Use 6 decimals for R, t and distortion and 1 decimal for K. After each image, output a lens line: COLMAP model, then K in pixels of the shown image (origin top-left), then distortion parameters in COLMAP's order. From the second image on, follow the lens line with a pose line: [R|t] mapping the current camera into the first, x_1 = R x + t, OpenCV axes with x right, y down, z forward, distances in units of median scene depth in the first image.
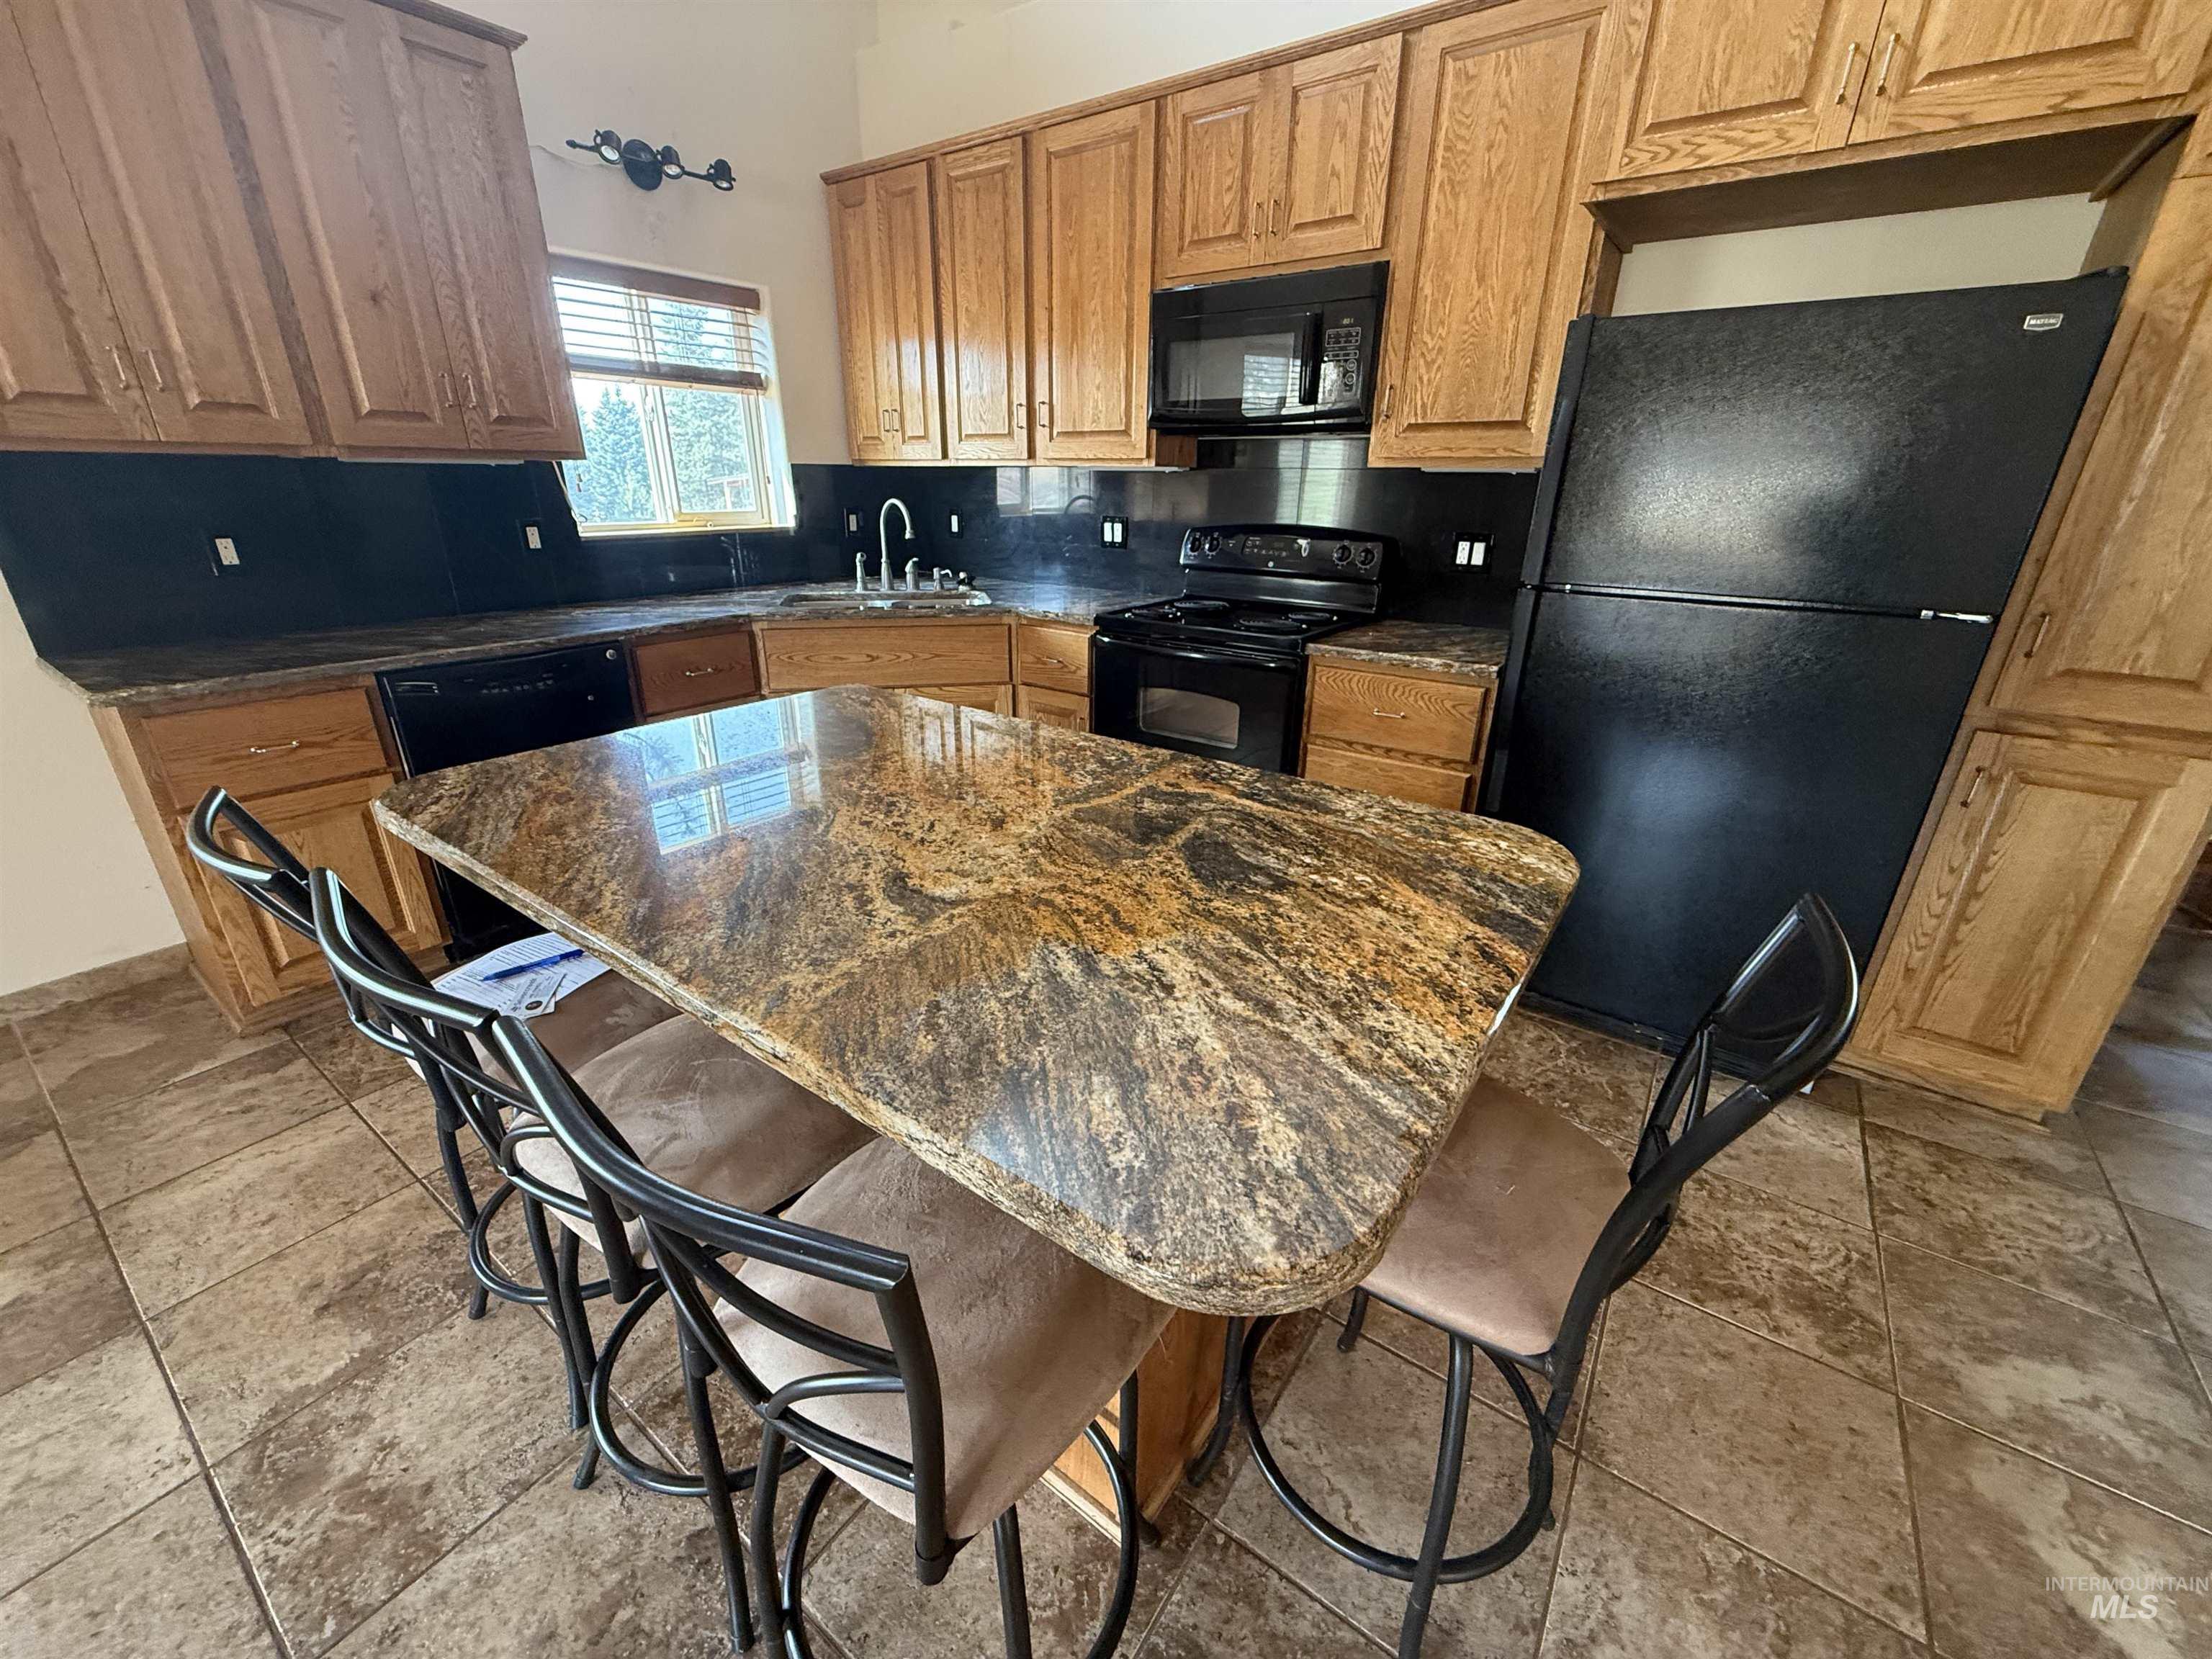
lens RADIAL K [[884.3, 0, 1098.7], [0, 884.3, 825.5], [0, 0, 1]] dist [0.000105, -0.000061]
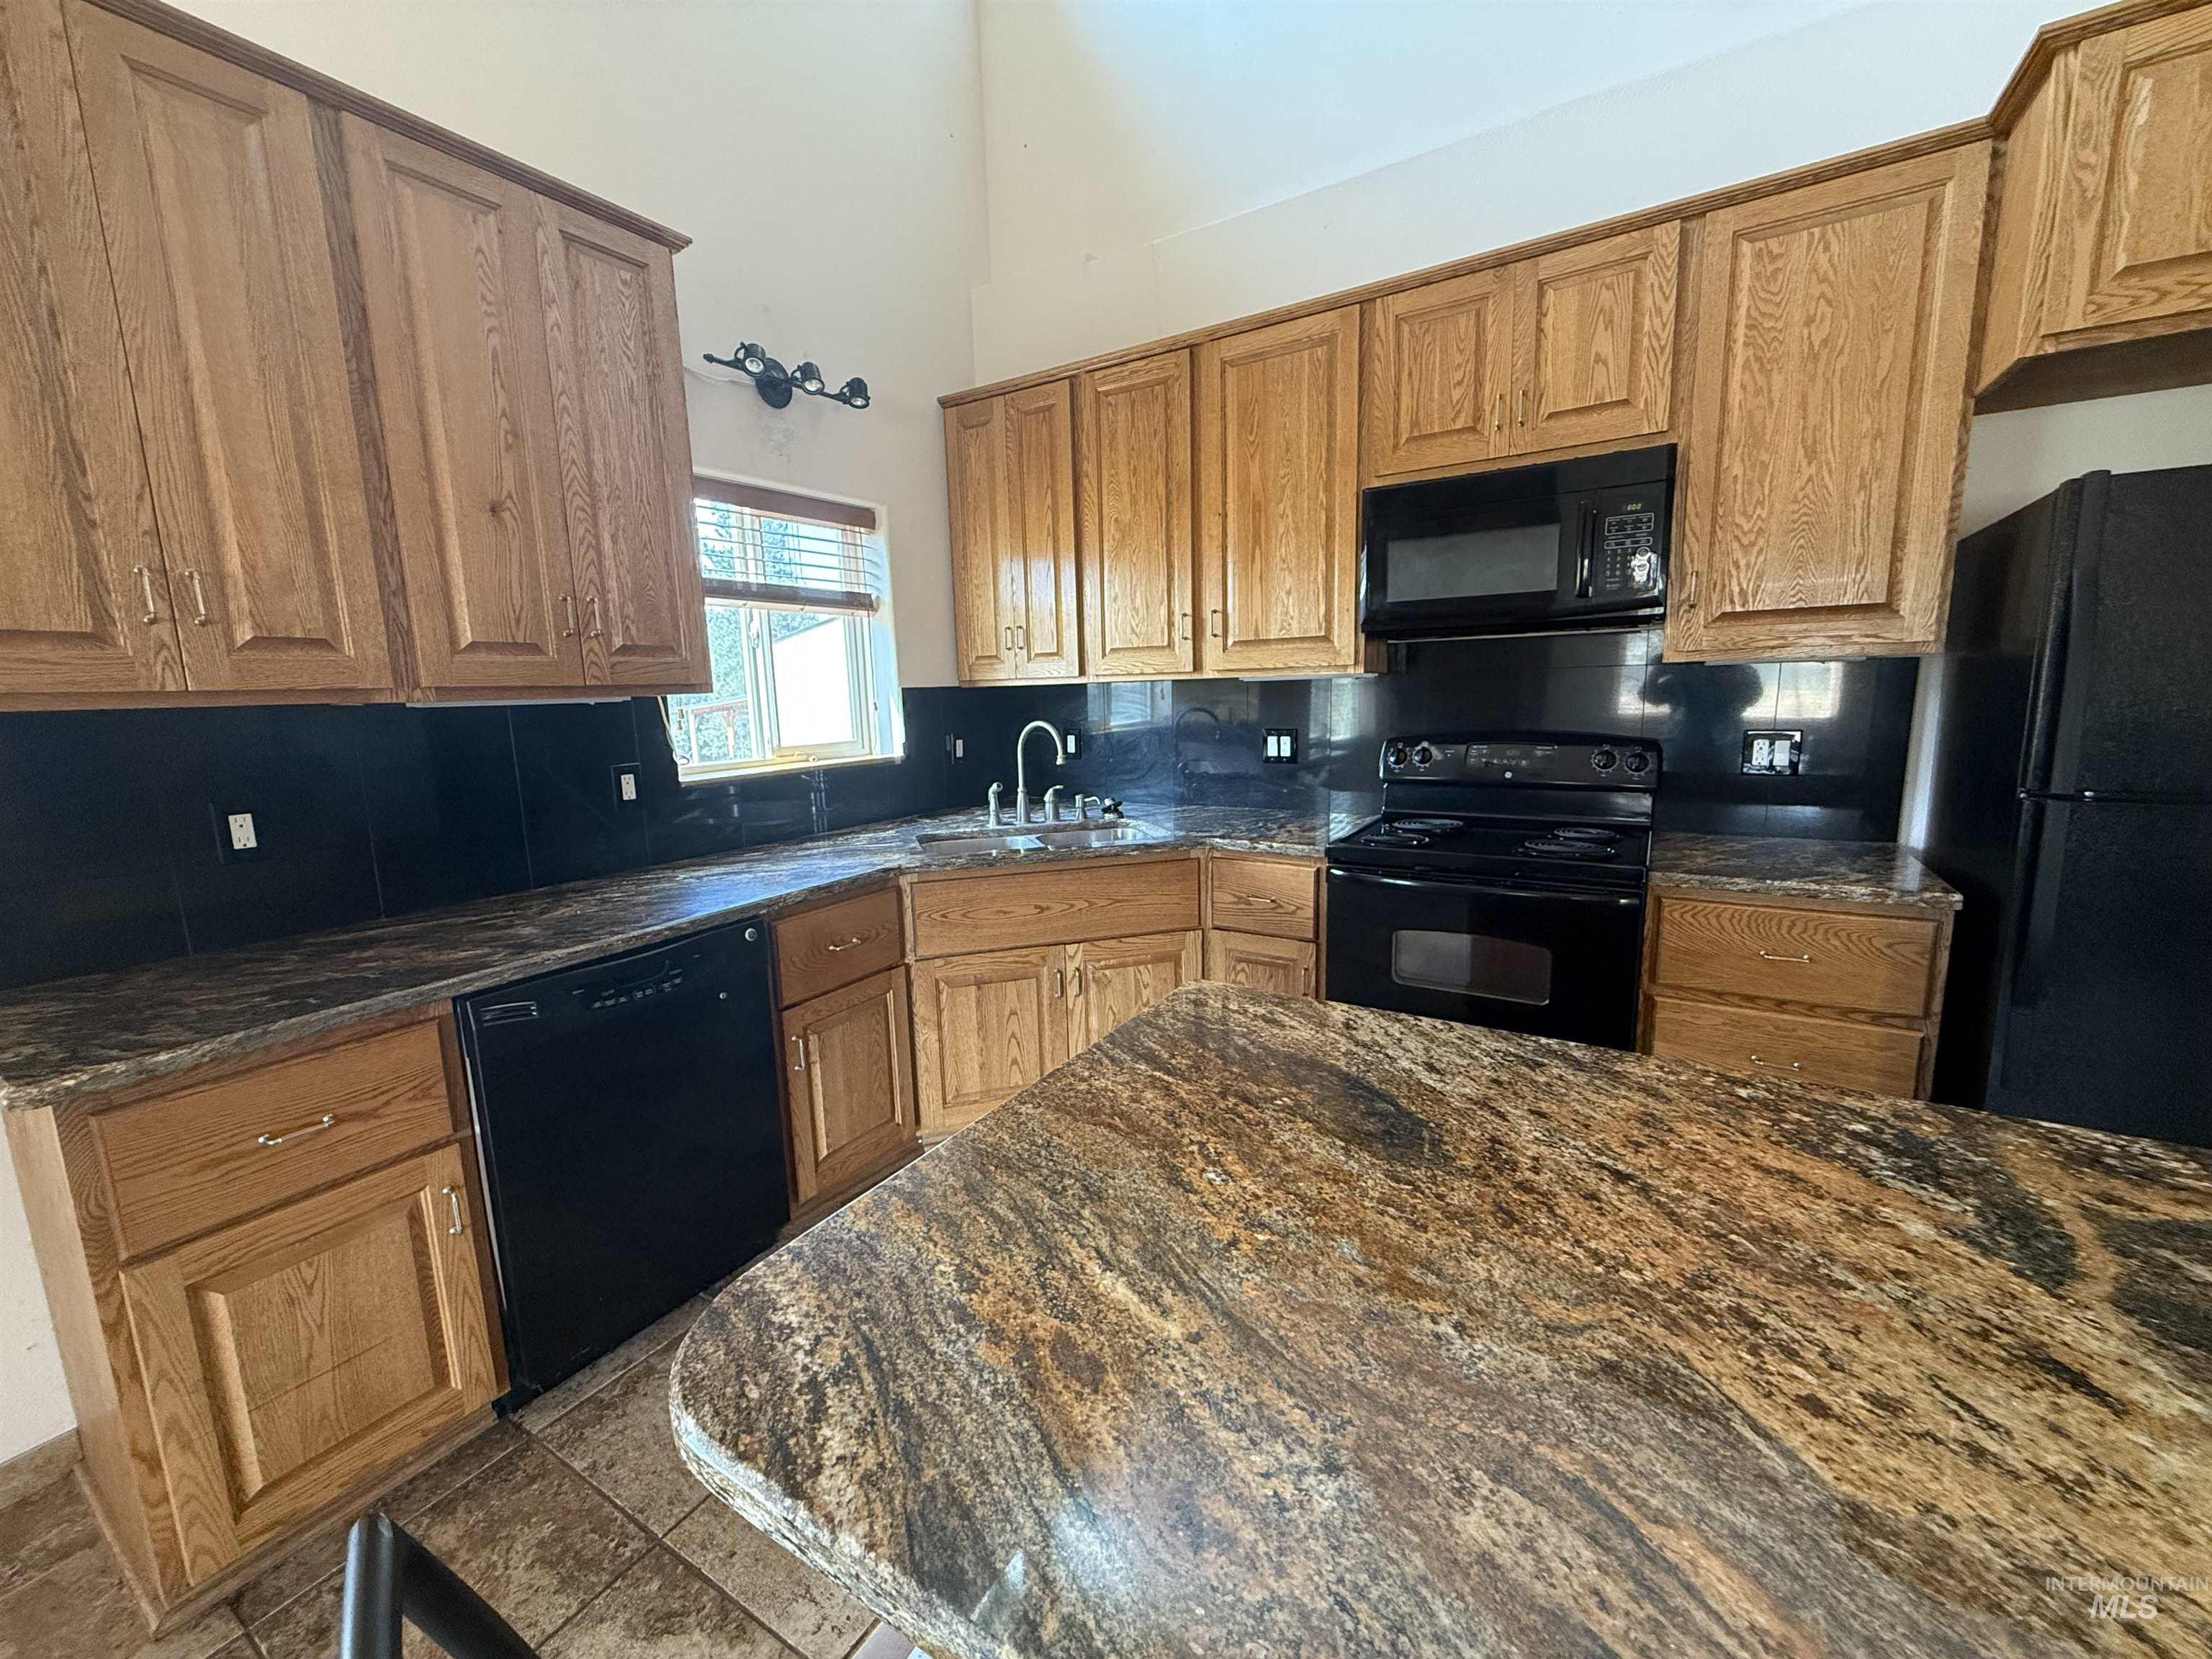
lens RADIAL K [[880.6, 0, 1098.2], [0, 880.6, 825.4], [0, 0, 1]] dist [0.000580, -0.000077]
pose [[0.996745, -0.050359, 0.062958, -0.306072], [0.062981, 0.973890, -0.218109, -0.104007], [-0.050331, 0.221364, 0.973892, 0.239968]]
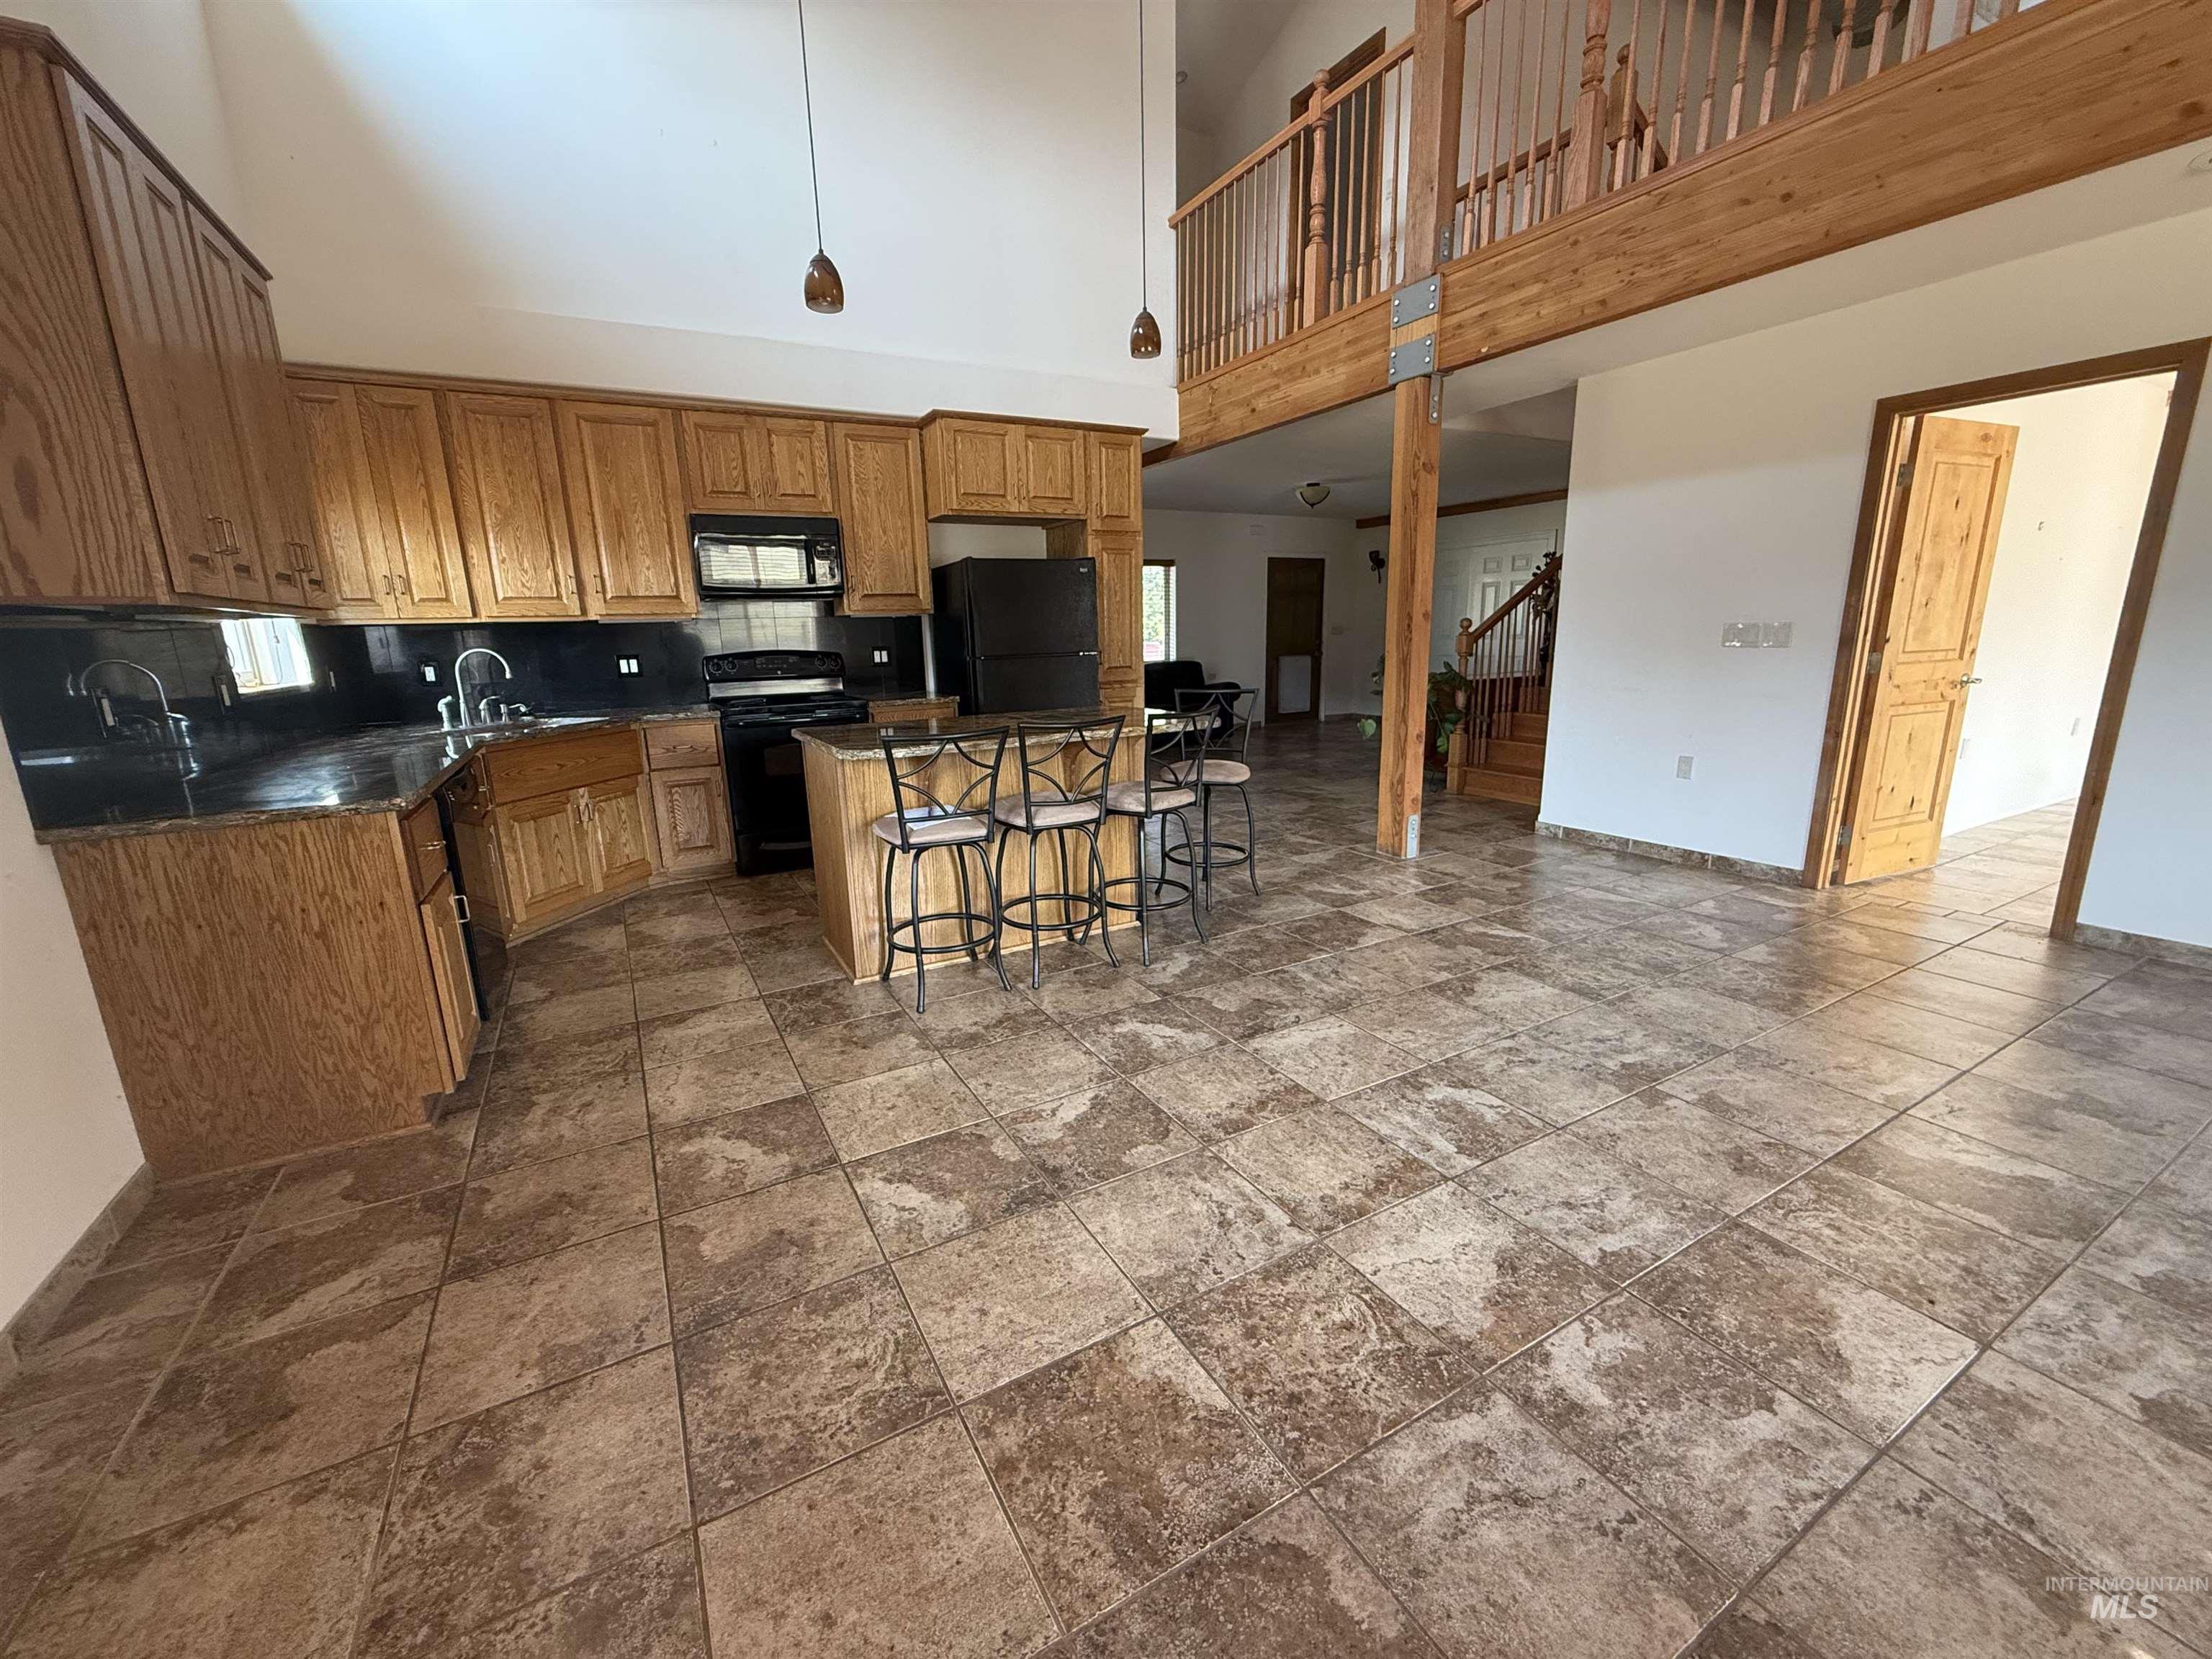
lens RADIAL K [[880.6, 0, 1098.2], [0, 880.6, 825.4], [0, 0, 1]] dist [0.000580, -0.000077]
pose [[0.420211, -0.219261, 0.880538, -1.278045], [0.366042, 0.928875, 0.056615, 0.115129], [-0.830323, 0.298524, 0.470582, -0.226952]]
